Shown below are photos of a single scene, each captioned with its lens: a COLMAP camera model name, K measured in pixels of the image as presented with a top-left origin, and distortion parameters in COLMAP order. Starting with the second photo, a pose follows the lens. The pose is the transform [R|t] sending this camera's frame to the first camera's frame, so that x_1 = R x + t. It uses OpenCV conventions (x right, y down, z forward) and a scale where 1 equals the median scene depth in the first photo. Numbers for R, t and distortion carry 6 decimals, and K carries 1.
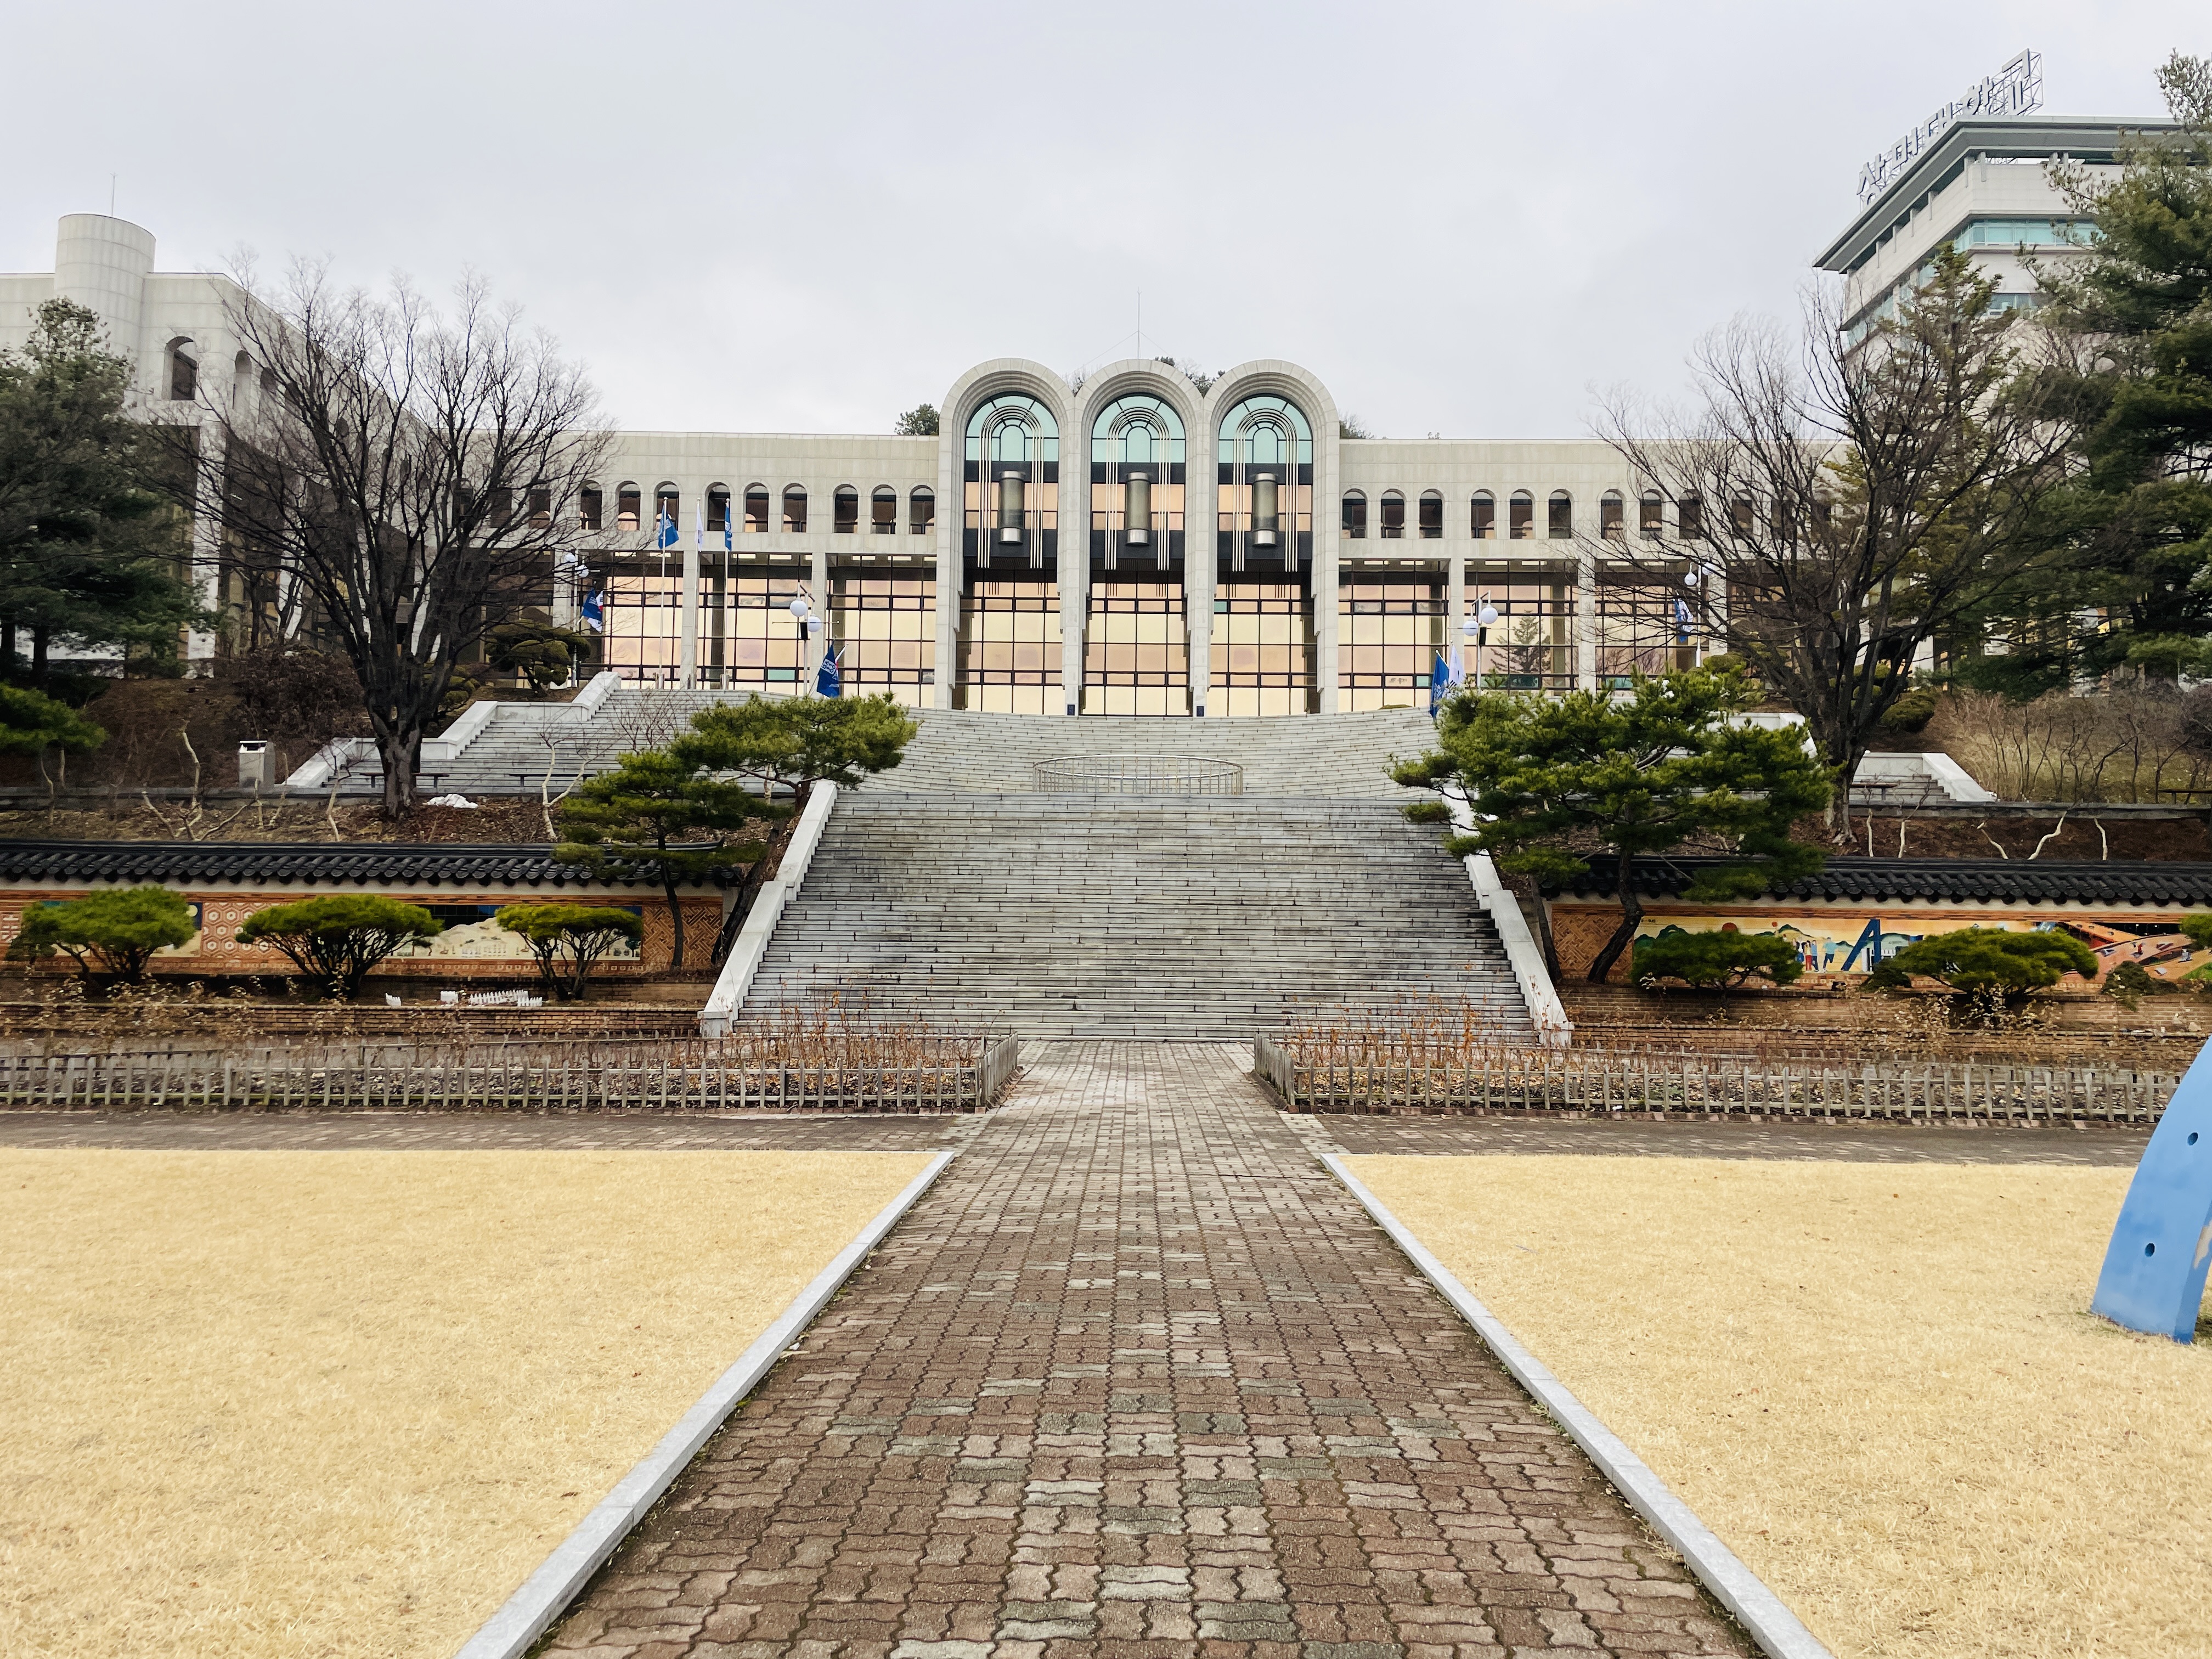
lens RADIAL K [[1677.8, 0, 1110.8], [0, 1677.8, 810.7], [0, 0, 1]] dist [0.082971, -0.098423]
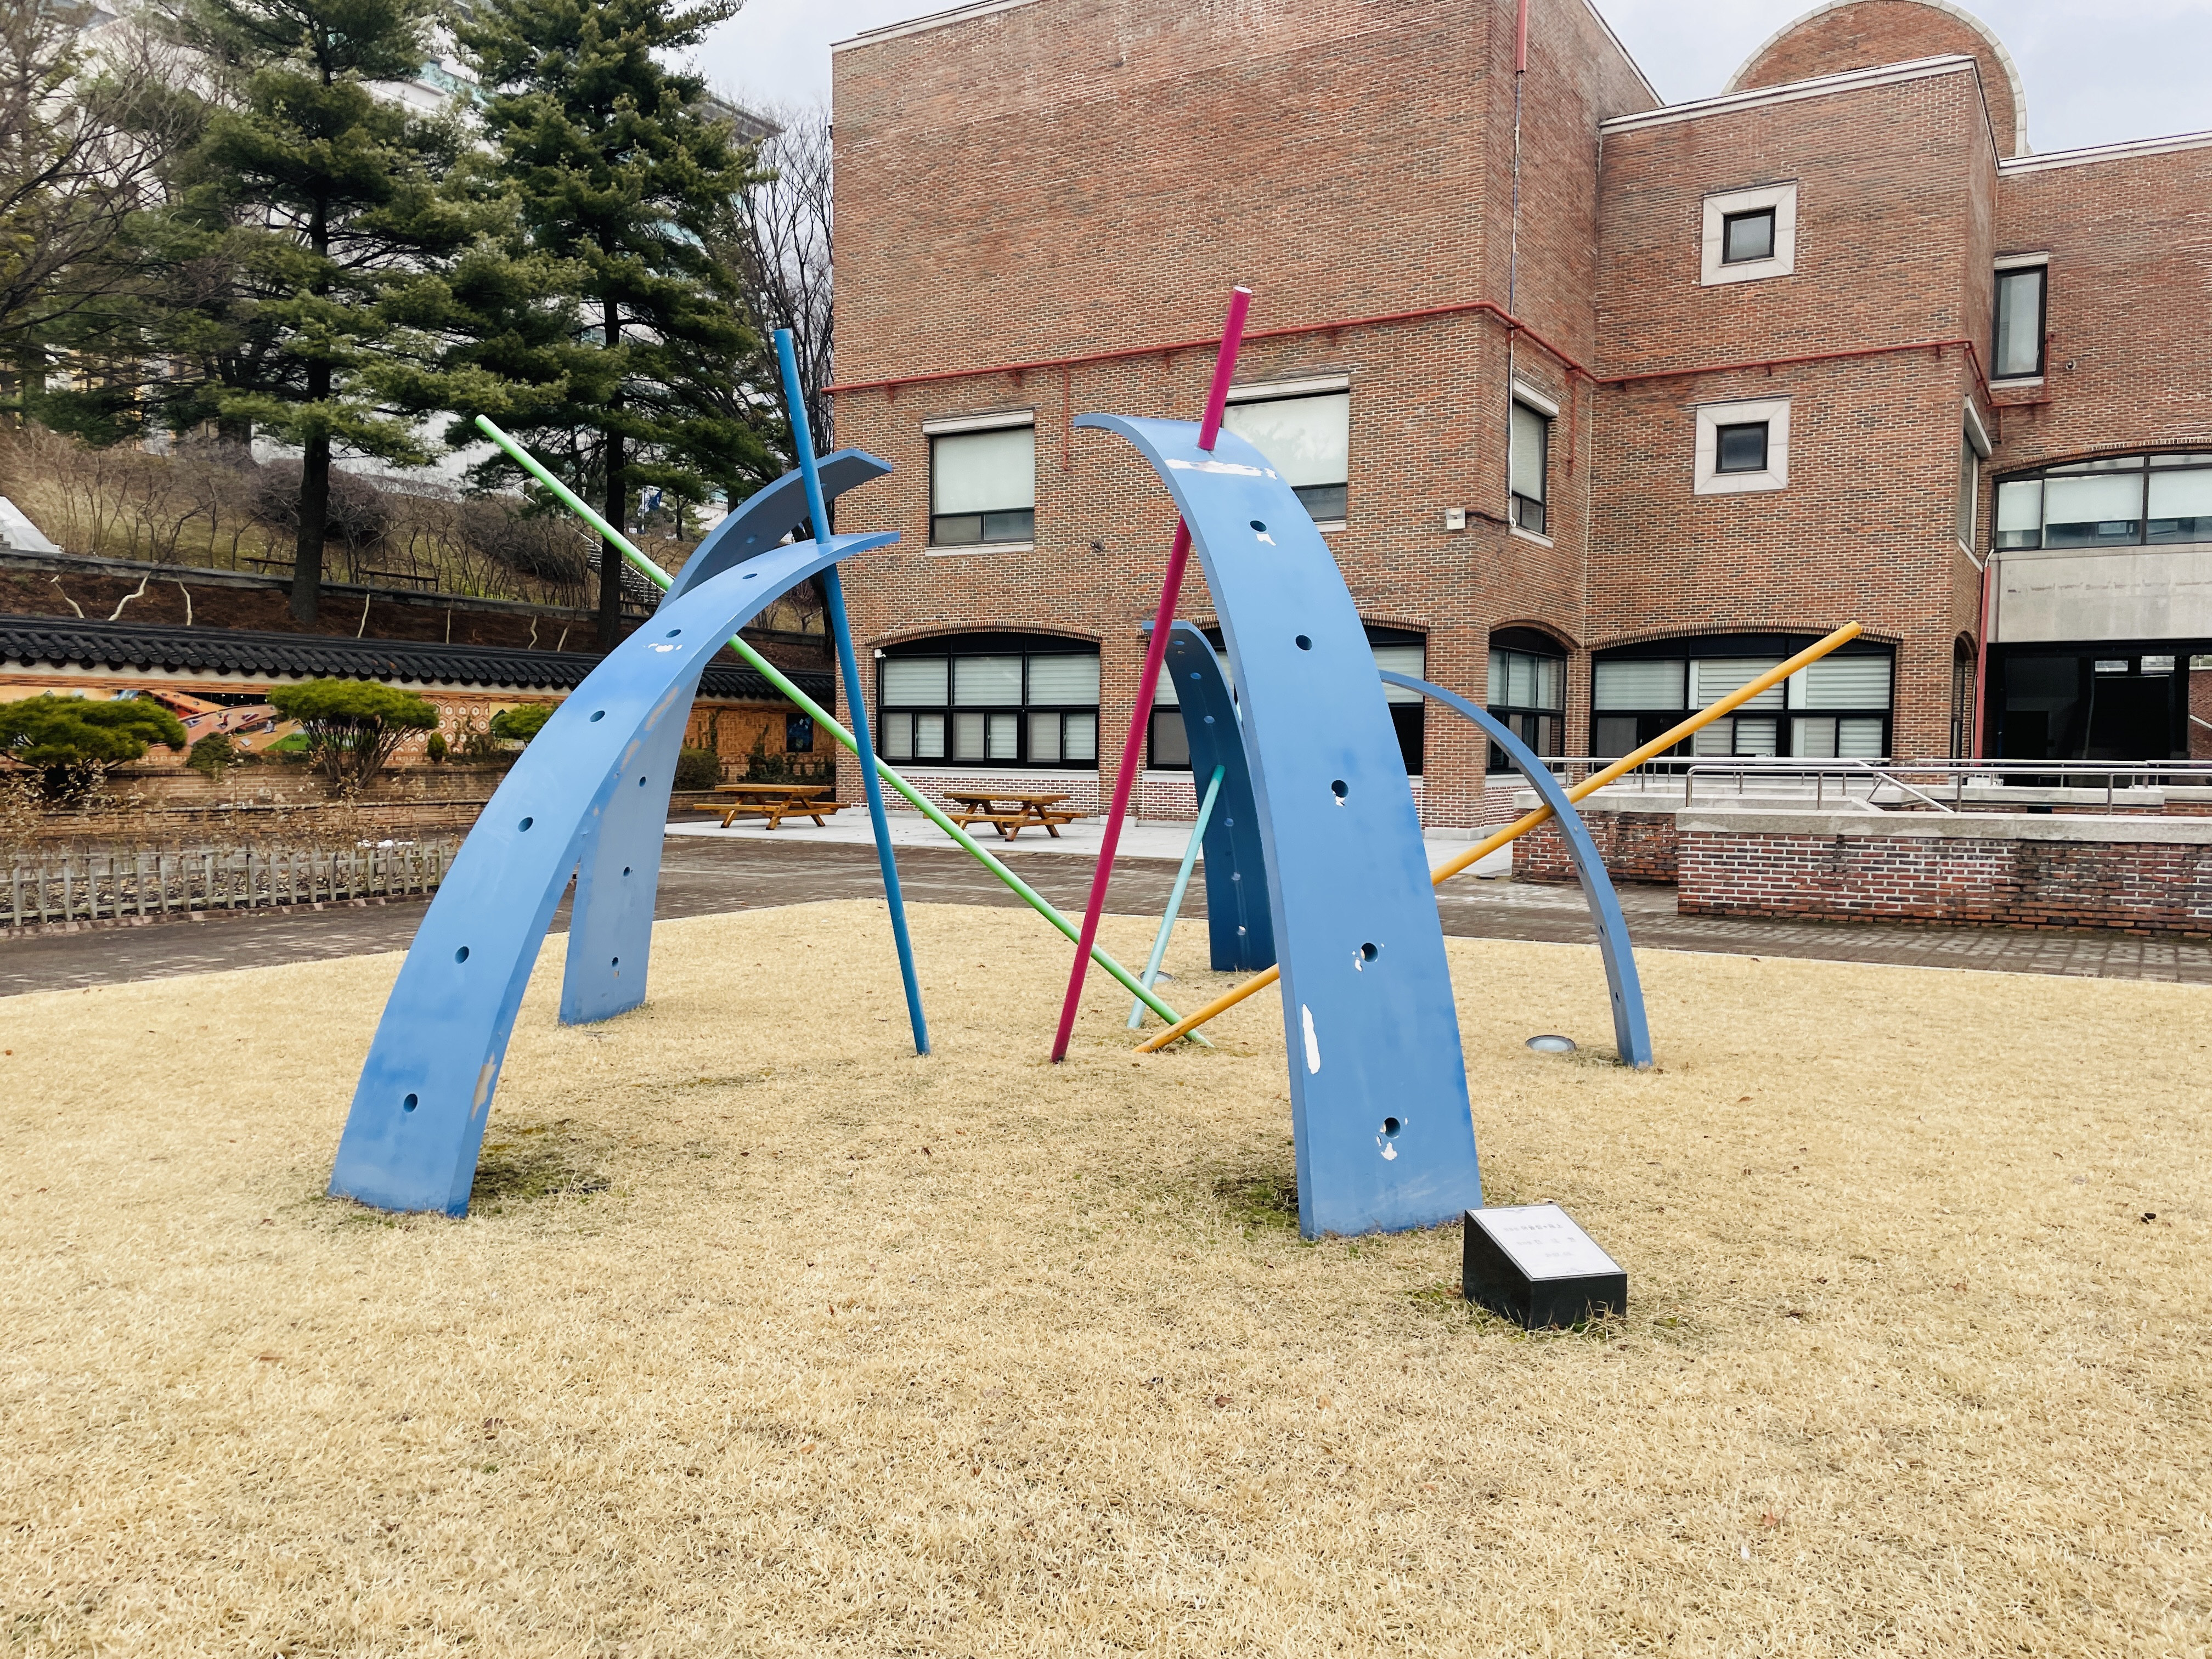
lens RADIAL K [[1677.8, 0, 1120.9], [0, 1677.8, 822.6], [0, 0, 1]] dist [0.082971, -0.098423]
pose [[0.505033, -0.047230, 0.861807, 0.024019], [-0.073901, 0.992469, 0.097698, 0.006765], [-0.859930, -0.113029, 0.497739, 0.075324]]
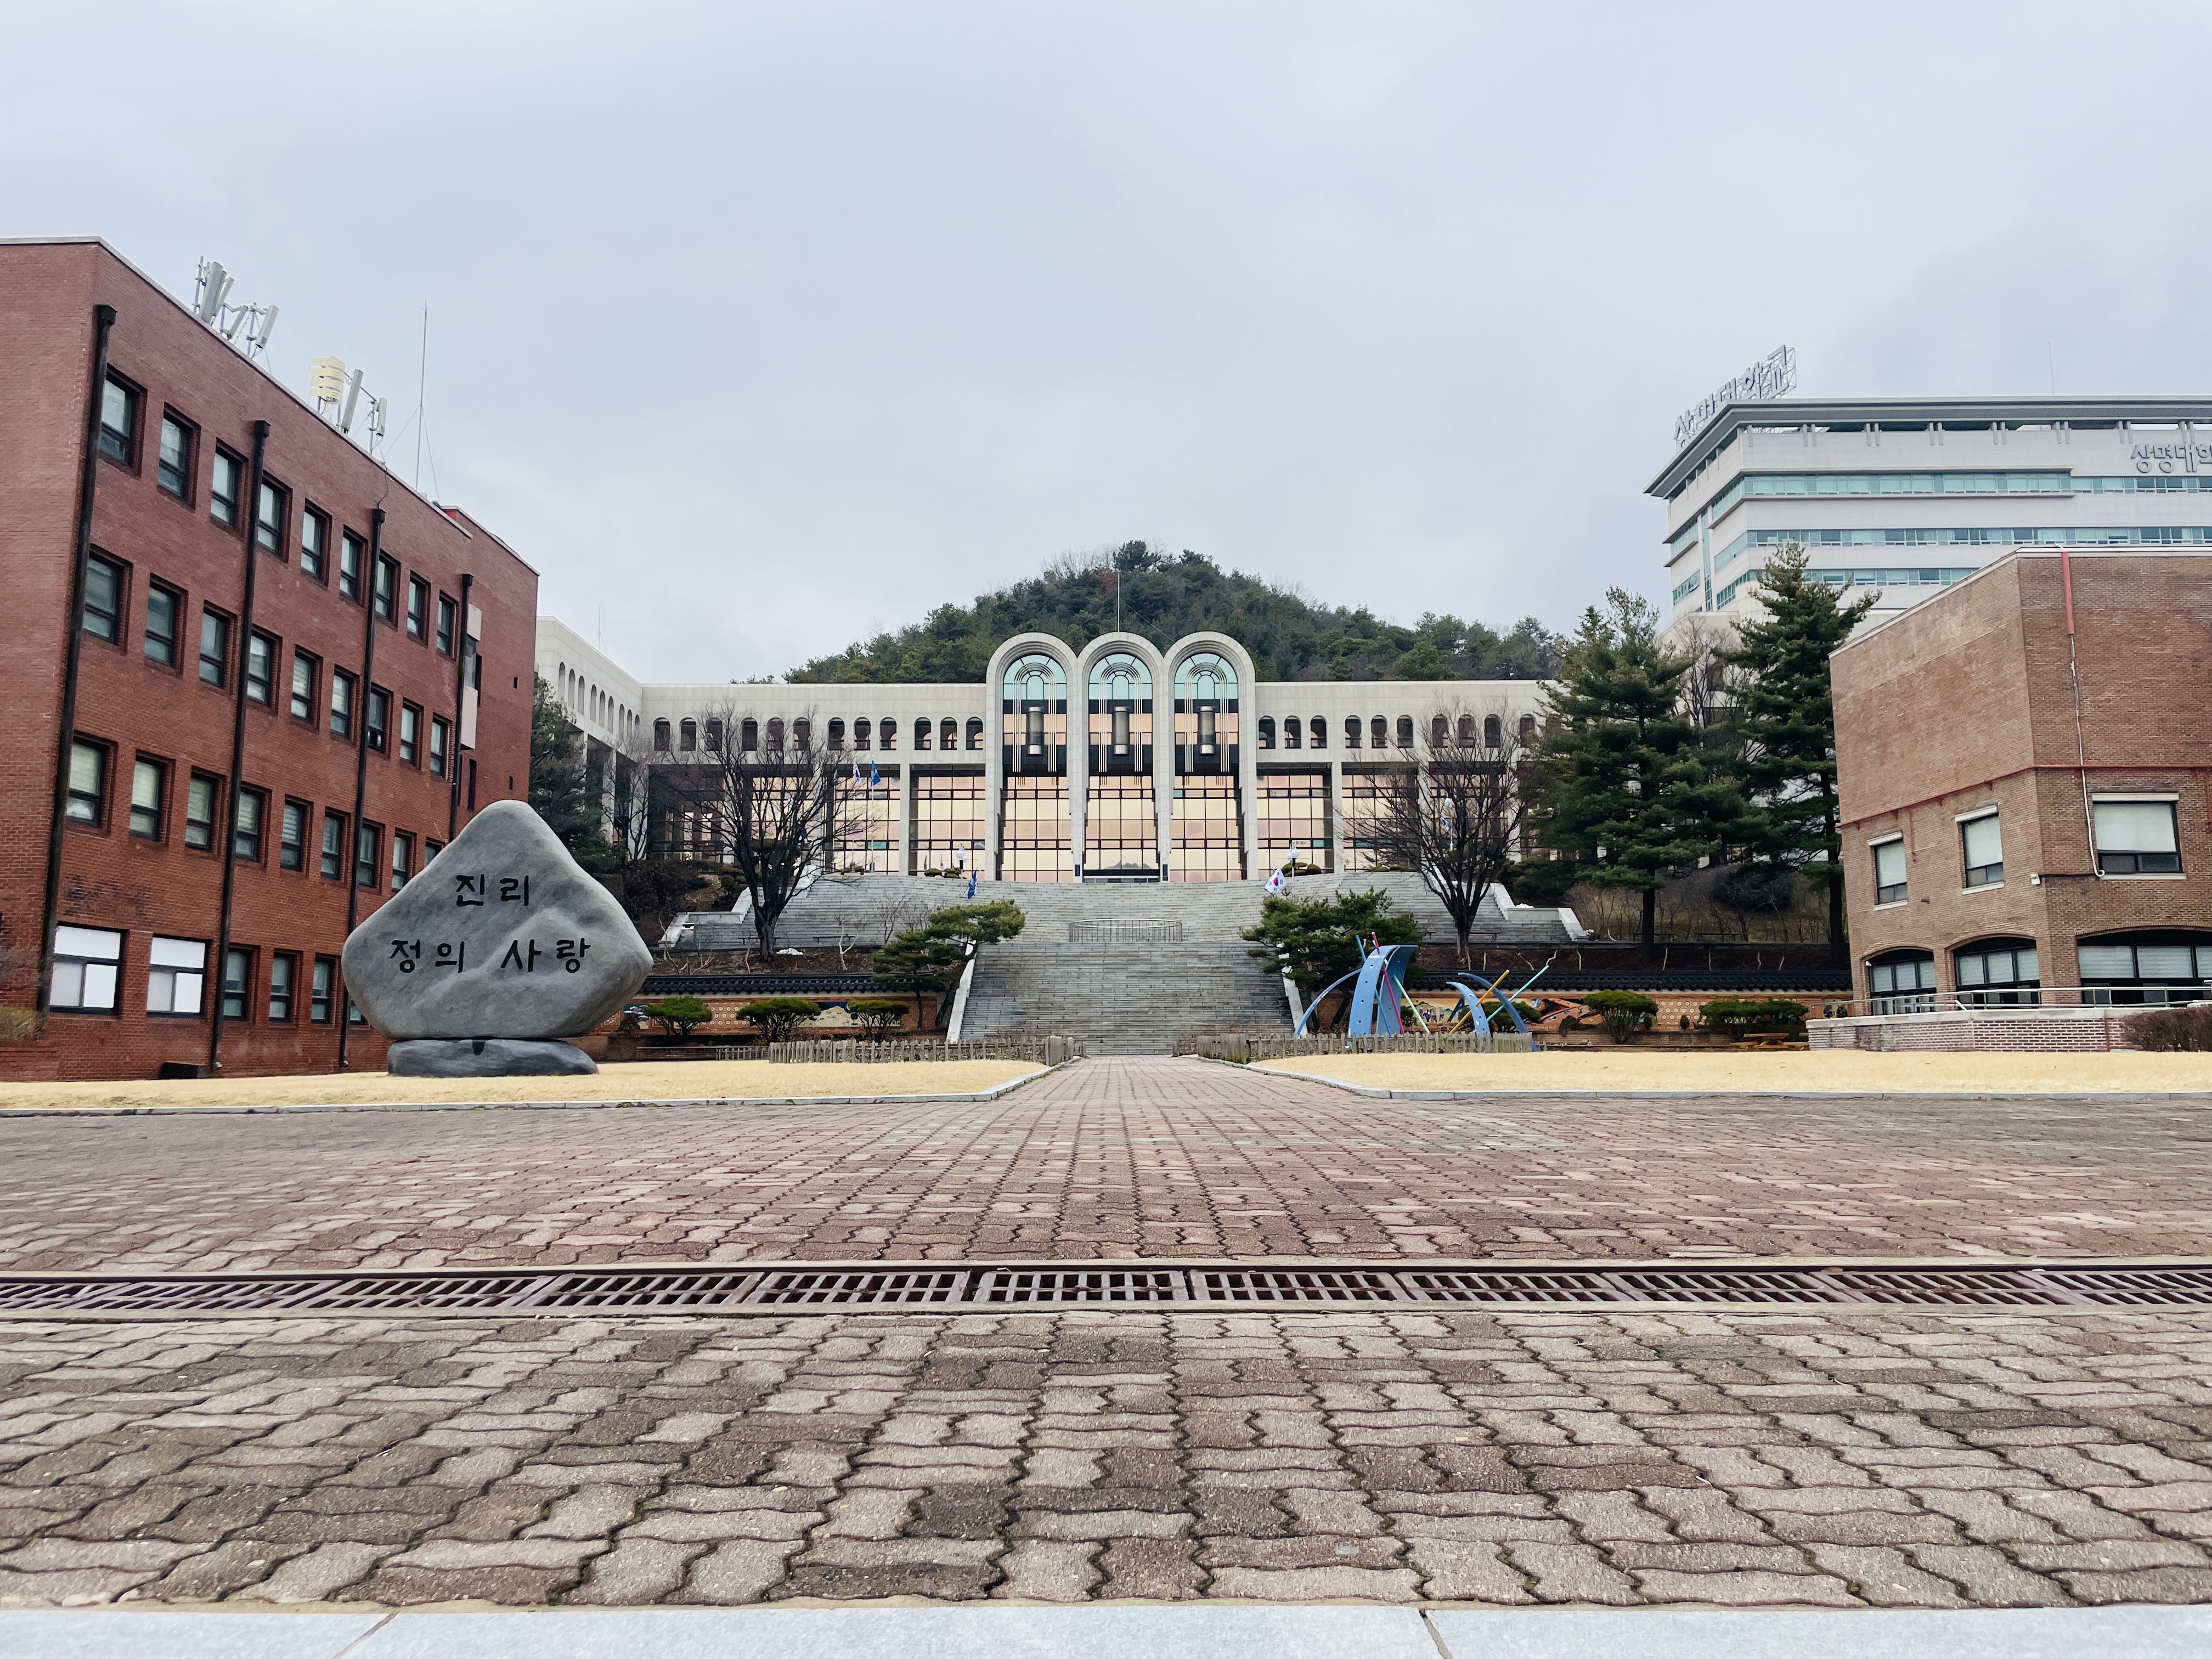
lens RADIAL K [[1677.8, 0, 1111.3], [0, 1677.8, 802.5], [0, 0, 1]] dist [0.082971, -0.098423]
pose [[0.999826, -0.013760, 0.012574, -0.029205], [0.014545, 0.997800, -0.064686, -0.054514], [-0.011656, 0.064858, 0.997826, -1.182074]]
